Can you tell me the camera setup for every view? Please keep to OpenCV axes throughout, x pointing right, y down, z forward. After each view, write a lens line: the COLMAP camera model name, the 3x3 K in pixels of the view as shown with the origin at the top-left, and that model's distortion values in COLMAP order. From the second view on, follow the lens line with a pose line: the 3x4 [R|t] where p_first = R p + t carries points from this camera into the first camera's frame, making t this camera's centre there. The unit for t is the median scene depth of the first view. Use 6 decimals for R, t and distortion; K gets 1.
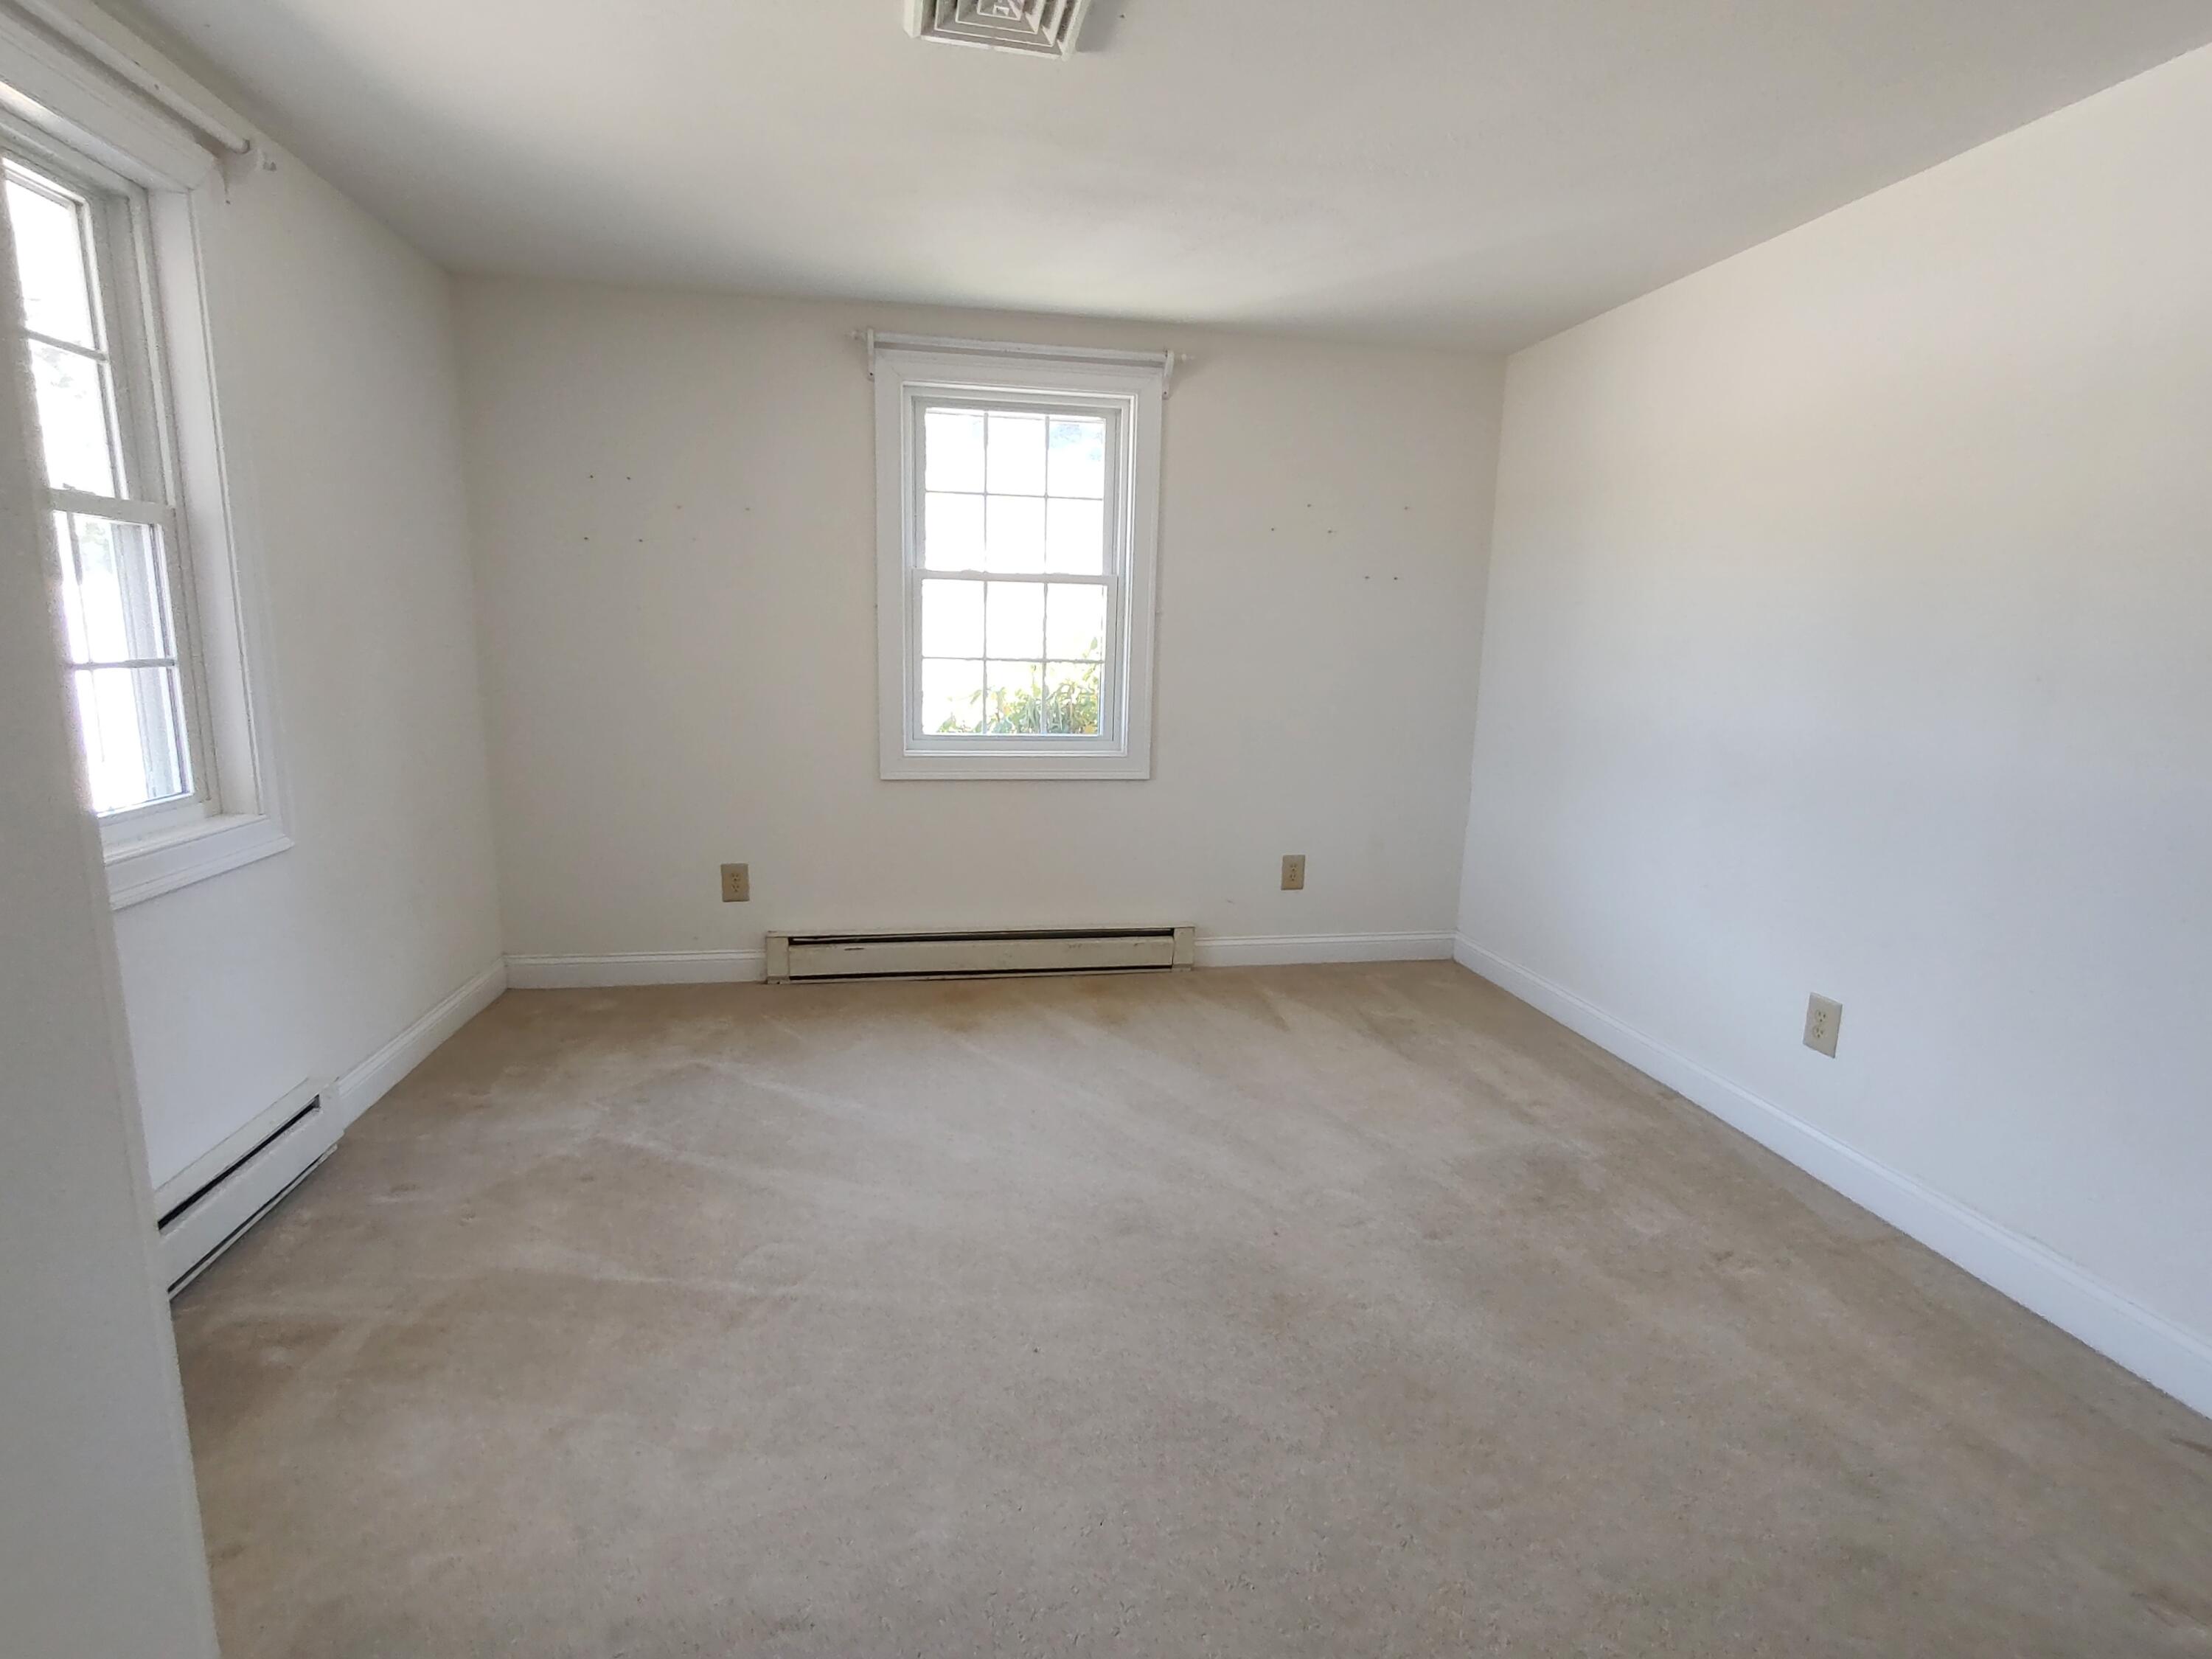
lens RADIAL K [[1026.3, 0, 1109.3], [0, 1026.3, 822.8], [0, 0, 1]] dist [-0.009190, -0.000211]
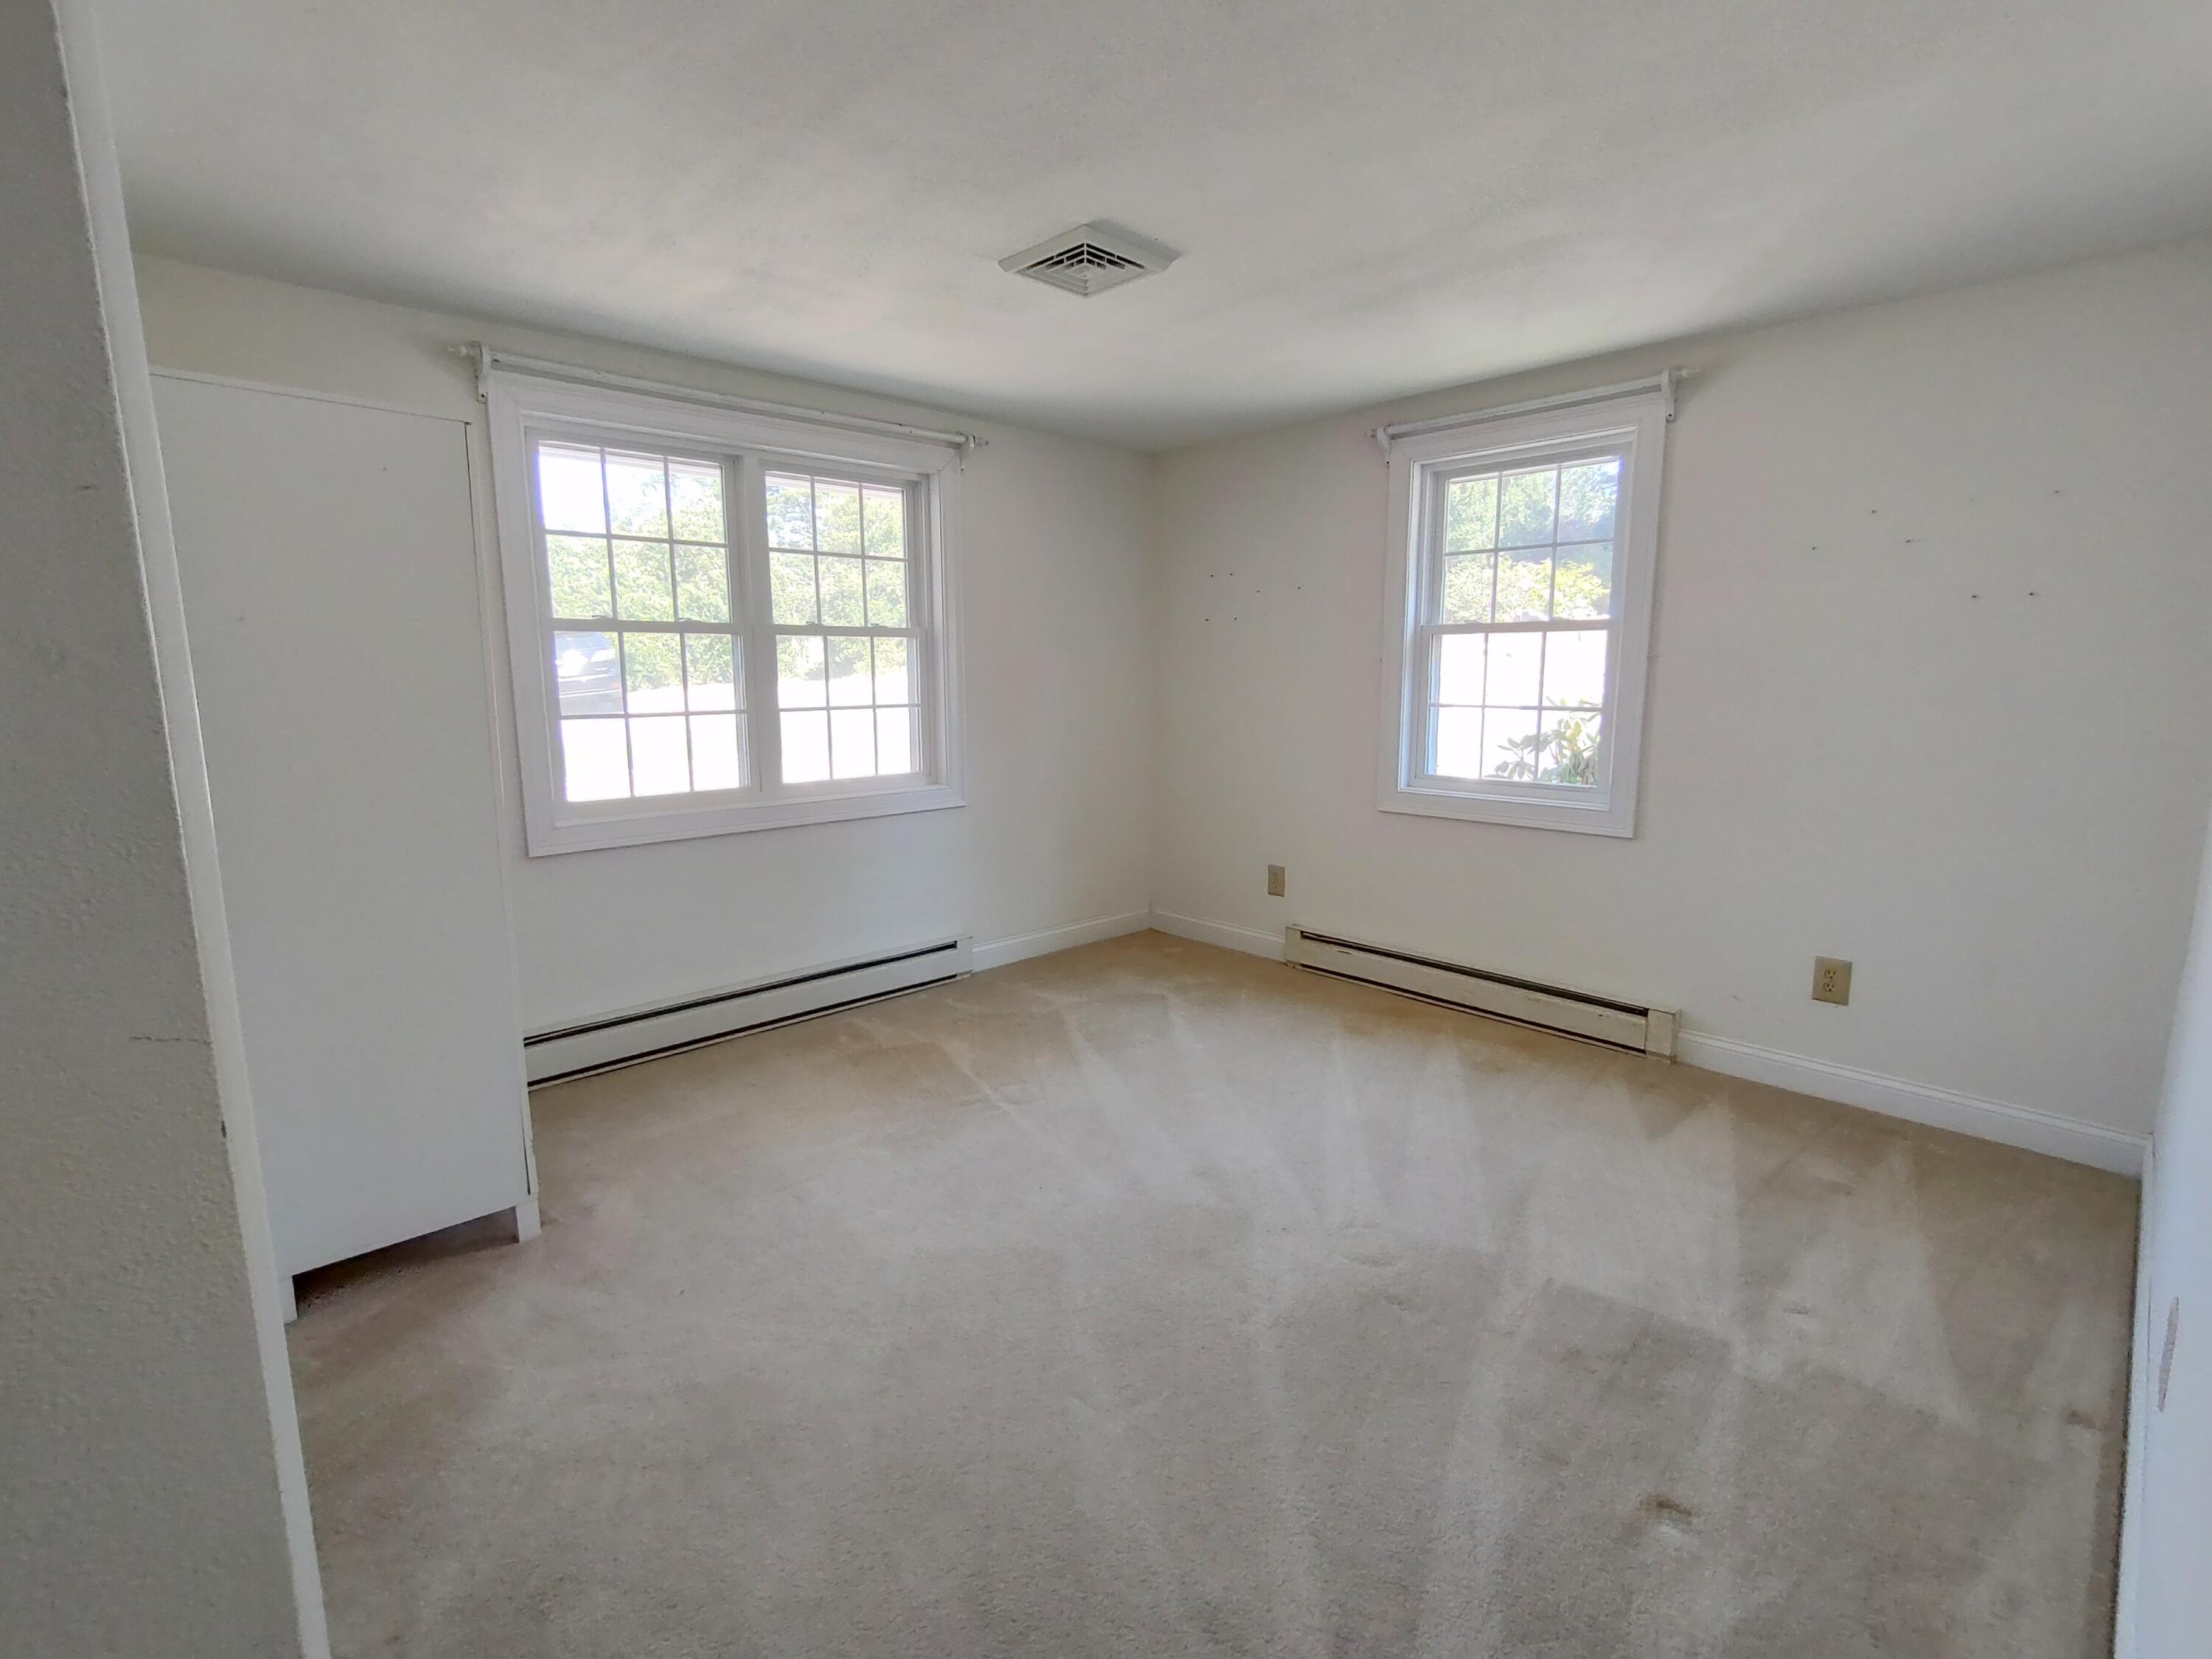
lens RADIAL K [[1026.3, 0, 1109.3], [0, 1026.3, 822.8], [0, 0, 1]] dist [-0.009190, -0.000211]
pose [[0.548788, 0.099314, -0.830041, 0.578710], [-0.133075, 0.990635, 0.030546, -0.023777], [0.825302, 0.093695, 0.556865, 0.120221]]
